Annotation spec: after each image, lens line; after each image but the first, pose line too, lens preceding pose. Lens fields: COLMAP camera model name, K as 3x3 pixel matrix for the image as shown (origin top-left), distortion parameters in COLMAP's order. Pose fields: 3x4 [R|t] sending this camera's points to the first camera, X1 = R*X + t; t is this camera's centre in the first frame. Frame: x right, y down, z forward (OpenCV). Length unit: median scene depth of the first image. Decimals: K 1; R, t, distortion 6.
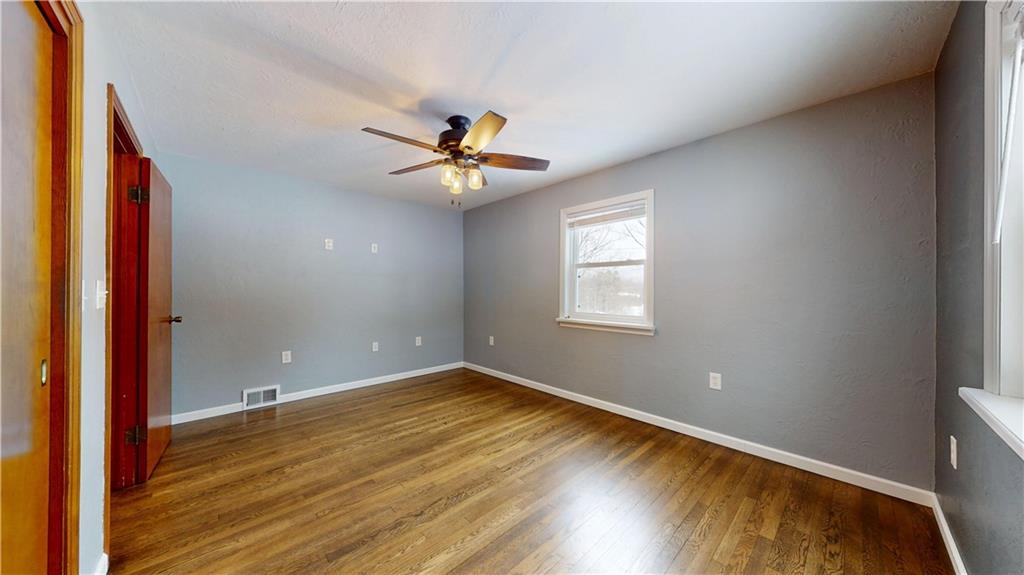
lens RADIAL K [[324.1, 0, 512.0], [0, 324.1, 287.5], [0, 0, 1]] dist [-0.000569, -0.000029]
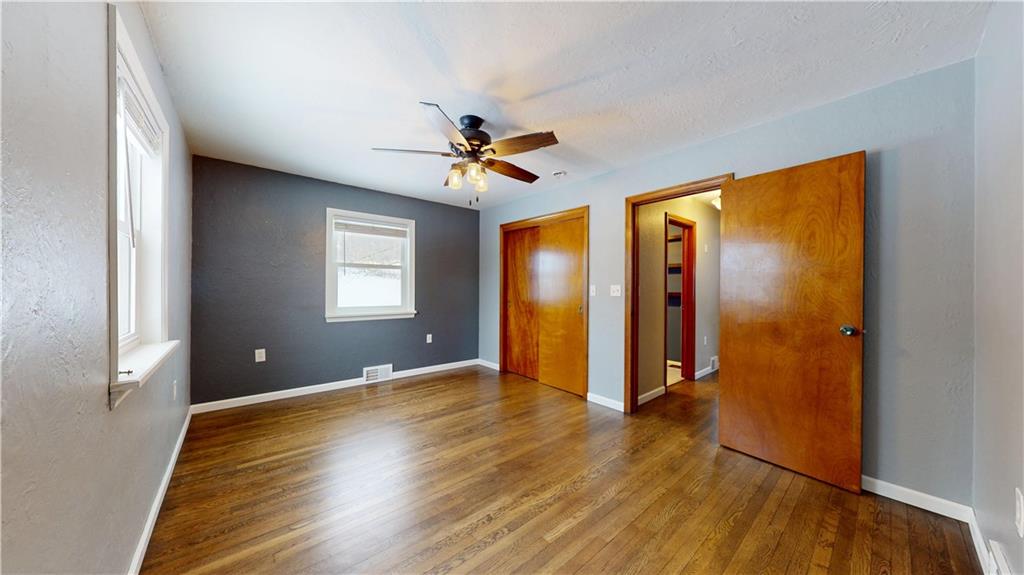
lens RADIAL K [[324.1, 0, 512.0], [0, 324.1, 287.5], [0, 0, 1]] dist [-0.000569, -0.000029]
pose [[-0.998659, -0.007084, 0.051275, -0.301370], [-0.007528, 0.999936, -0.008469, 0.013370], [-0.051212, -0.008844, -0.998649, 1.744359]]
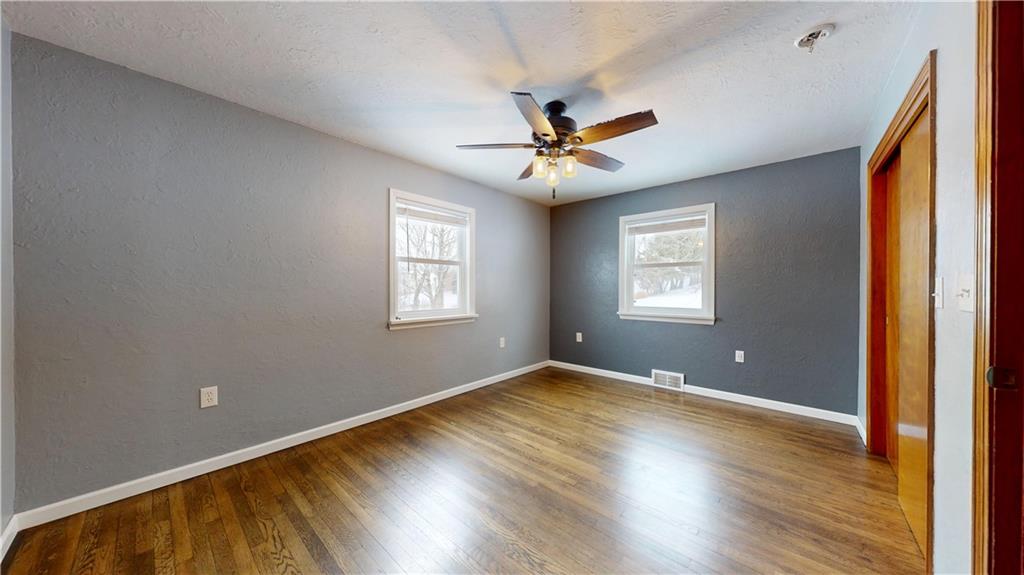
lens RADIAL K [[324.1, 0, 512.0], [0, 324.1, 287.5], [0, 0, 1]] dist [-0.000569, -0.000029]
pose [[-0.089578, -0.001078, 0.995979, -0.955523], [-0.008179, 0.999966, 0.000347, 0.010608], [-0.995946, -0.008115, -0.089584, 1.052629]]
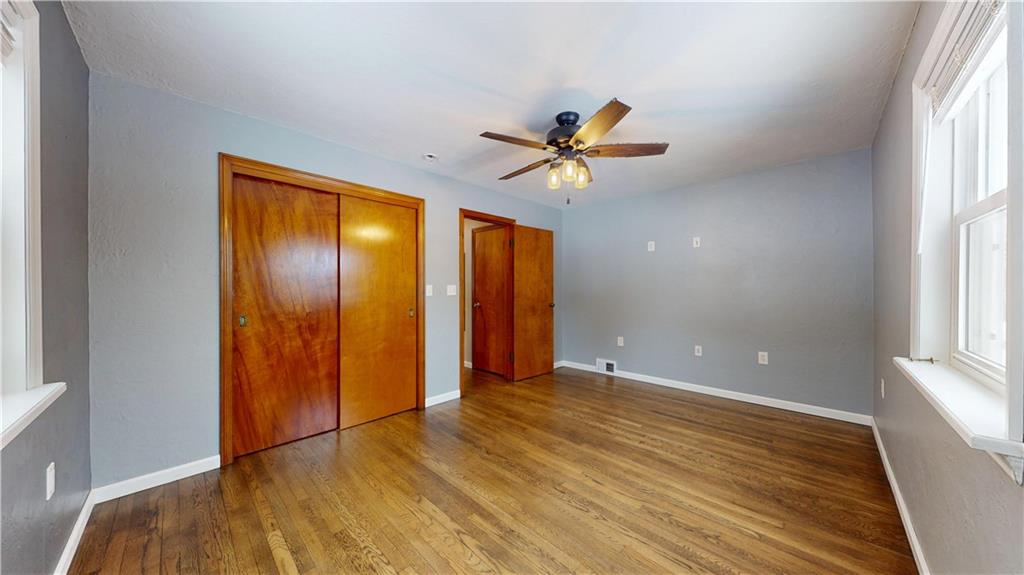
lens RADIAL K [[324.1, 0, 512.0], [0, 324.1, 287.5], [0, 0, 1]] dist [-0.000569, -0.000029]
pose [[0.046234, -0.002966, -0.998926, 0.708896], [0.008862, 0.999957, -0.002559, 0.006379], [0.998891, -0.008734, 0.046259, 0.683422]]
